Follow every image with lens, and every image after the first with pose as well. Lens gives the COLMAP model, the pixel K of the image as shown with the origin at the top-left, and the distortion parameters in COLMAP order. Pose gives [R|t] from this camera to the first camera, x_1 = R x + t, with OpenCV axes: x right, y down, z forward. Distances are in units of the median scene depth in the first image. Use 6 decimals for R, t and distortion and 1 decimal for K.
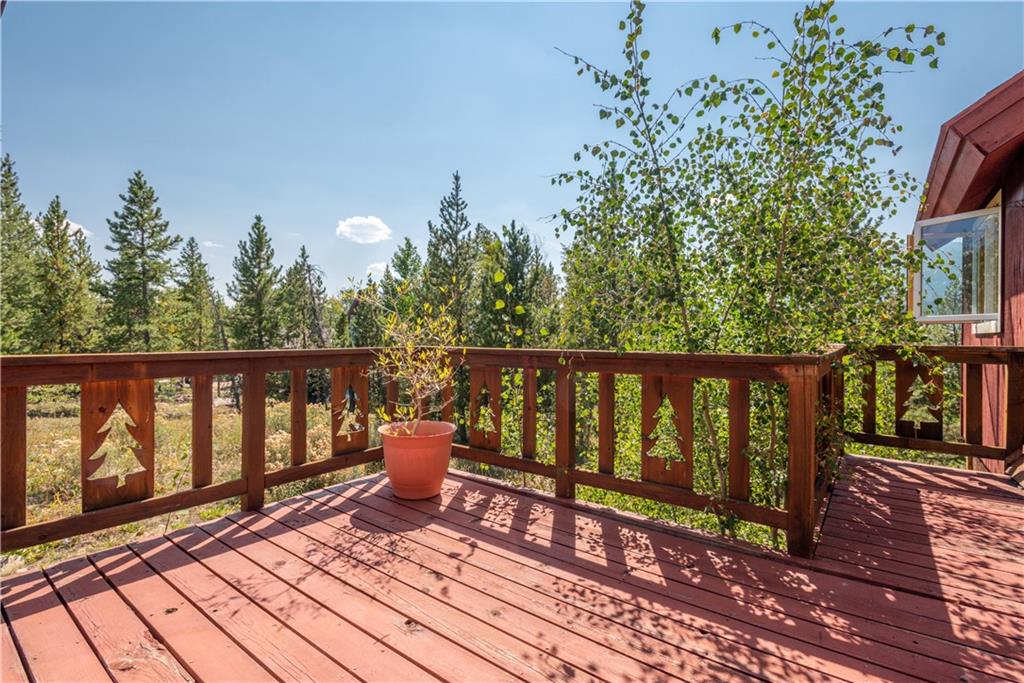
lens RADIAL K [[474.0, 0, 511.1], [0, 474.0, 344.5], [0, 0, 1]] dist [0.016968, -0.005461]
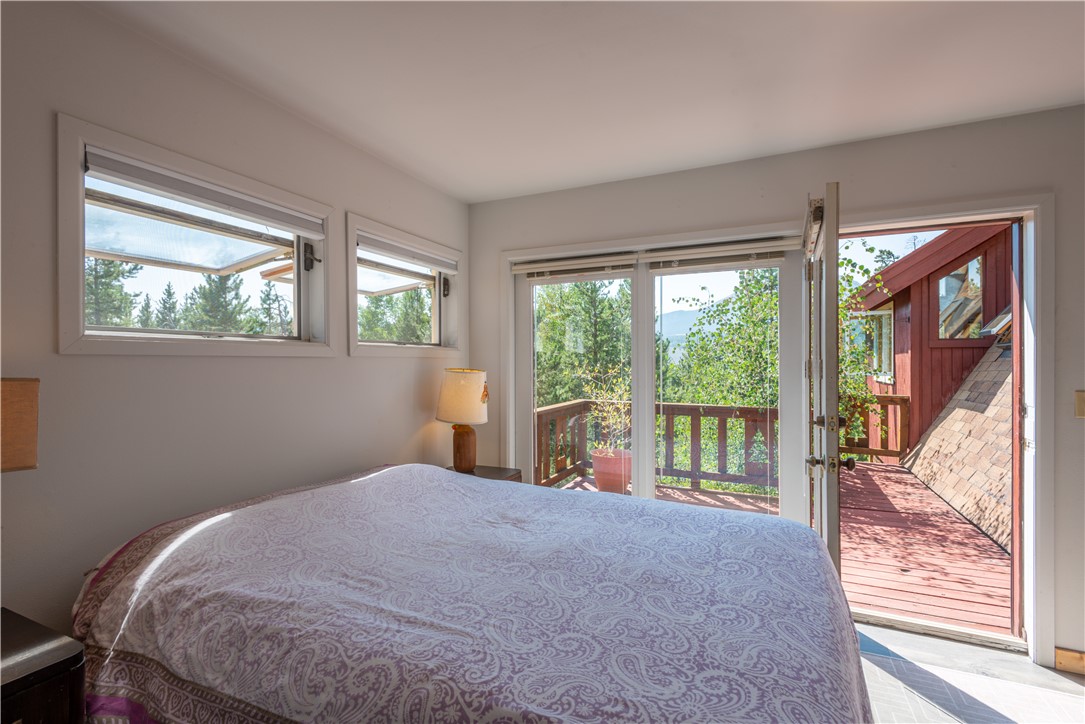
lens RADIAL K [[502.2, 0, 535.8], [0, 502.2, 361.3], [0, 0, 1]] dist [0.016968, -0.005461]
pose [[0.978033, -0.005606, 0.208376, -0.755986], [0.006734, 0.999966, -0.004706, -0.129135], [-0.208343, 0.006006, 0.978037, -0.622967]]
